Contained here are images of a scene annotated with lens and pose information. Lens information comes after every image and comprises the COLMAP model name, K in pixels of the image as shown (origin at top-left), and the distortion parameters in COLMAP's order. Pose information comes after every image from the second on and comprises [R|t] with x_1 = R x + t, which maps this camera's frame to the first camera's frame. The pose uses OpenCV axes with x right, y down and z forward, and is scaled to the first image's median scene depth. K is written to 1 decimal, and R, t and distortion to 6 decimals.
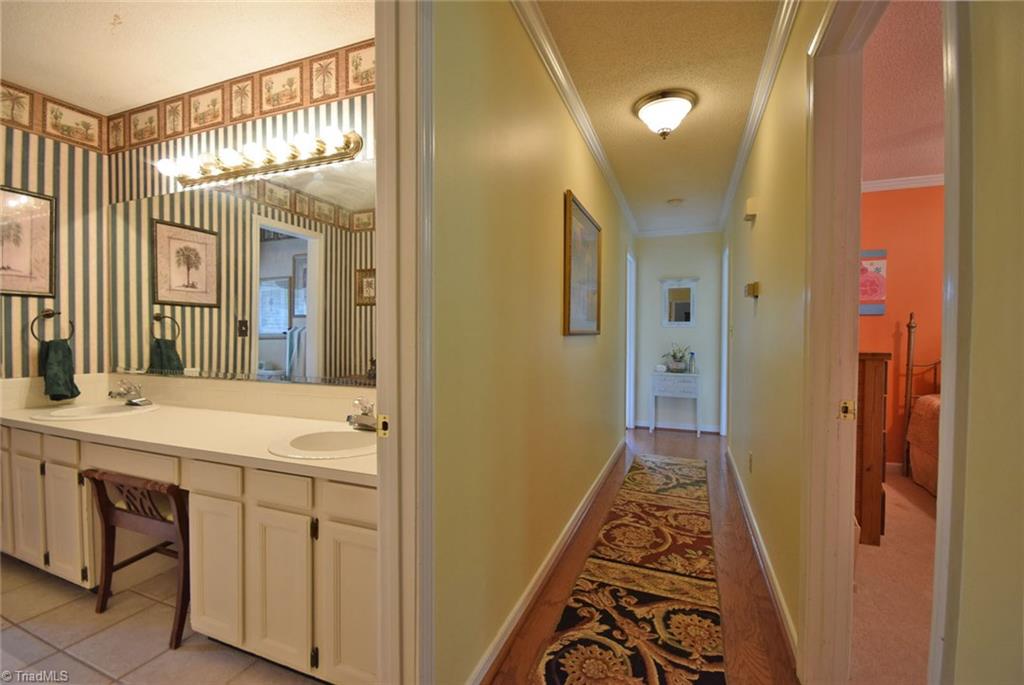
lens RADIAL K [[445.5, 0, 516.5], [0, 445.5, 344.2], [0, 0, 1]] dist [-0.010327, -0.005202]
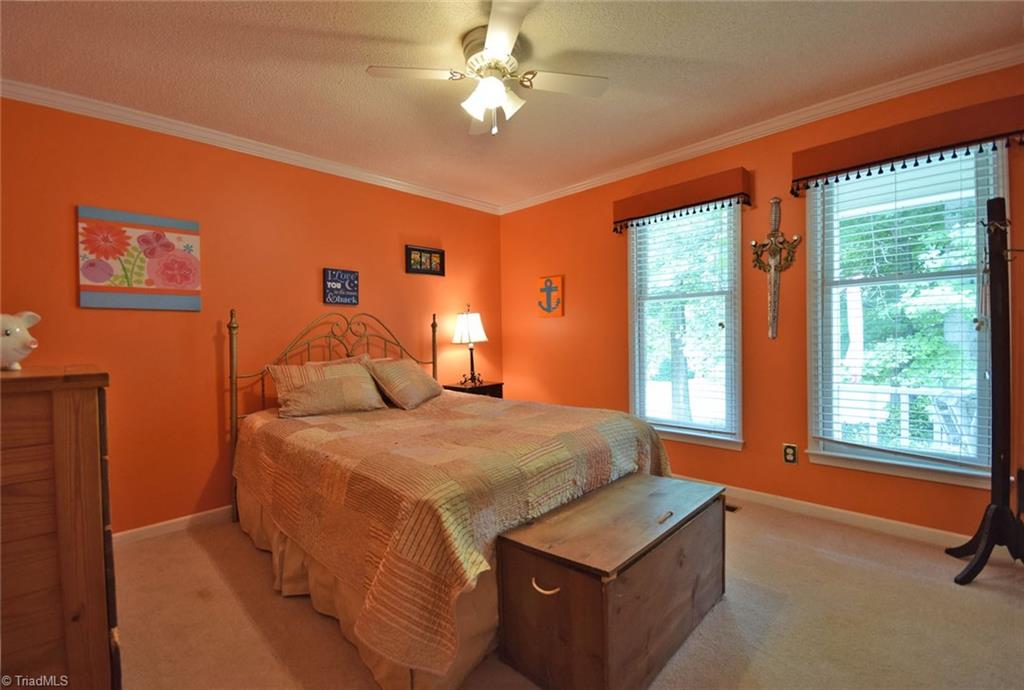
lens RADIAL K [[445.5, 0, 515.9], [0, 445.5, 342.2], [0, 0, 1]] dist [-0.010327, -0.005202]
pose [[0.377145, -0.018086, 0.925977, 0.219572], [0.036411, 0.999326, 0.004688, 0.000511], [-0.925438, 0.031947, 0.377550, 0.149305]]
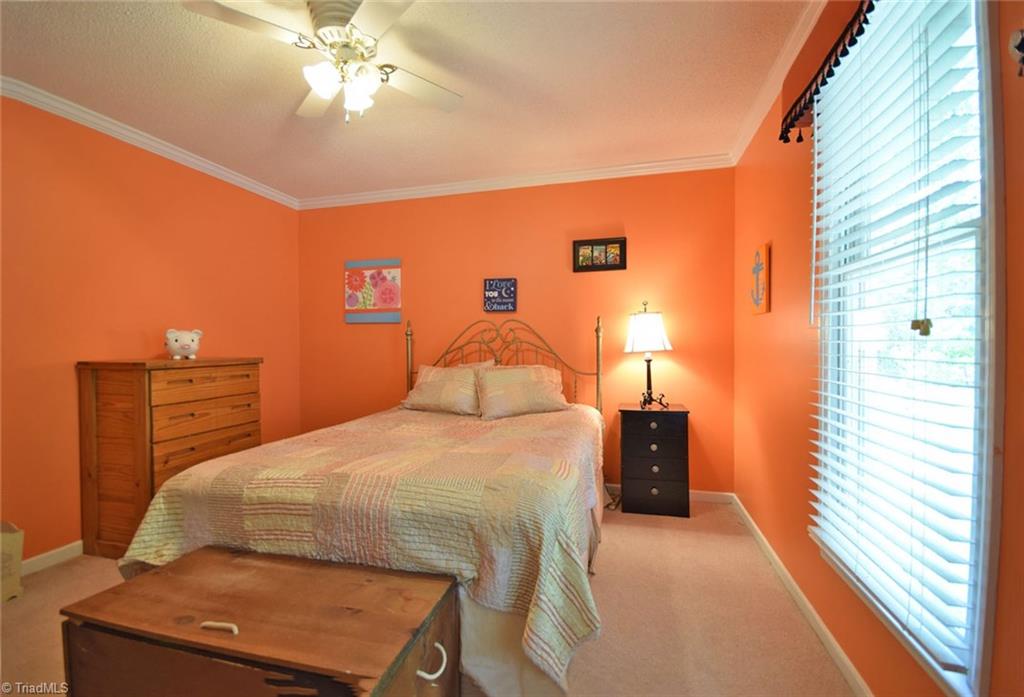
lens RADIAL K [[438.2, 0, 512.9], [0, 438.2, 349.9], [0, 0, 1]] dist [-0.011653, 0.000082]
pose [[0.992270, -0.003937, 0.124033, 0.605877], [0.004733, 0.999970, -0.006124, 0.001910], [-0.124005, 0.006664, 0.992259, -0.018679]]
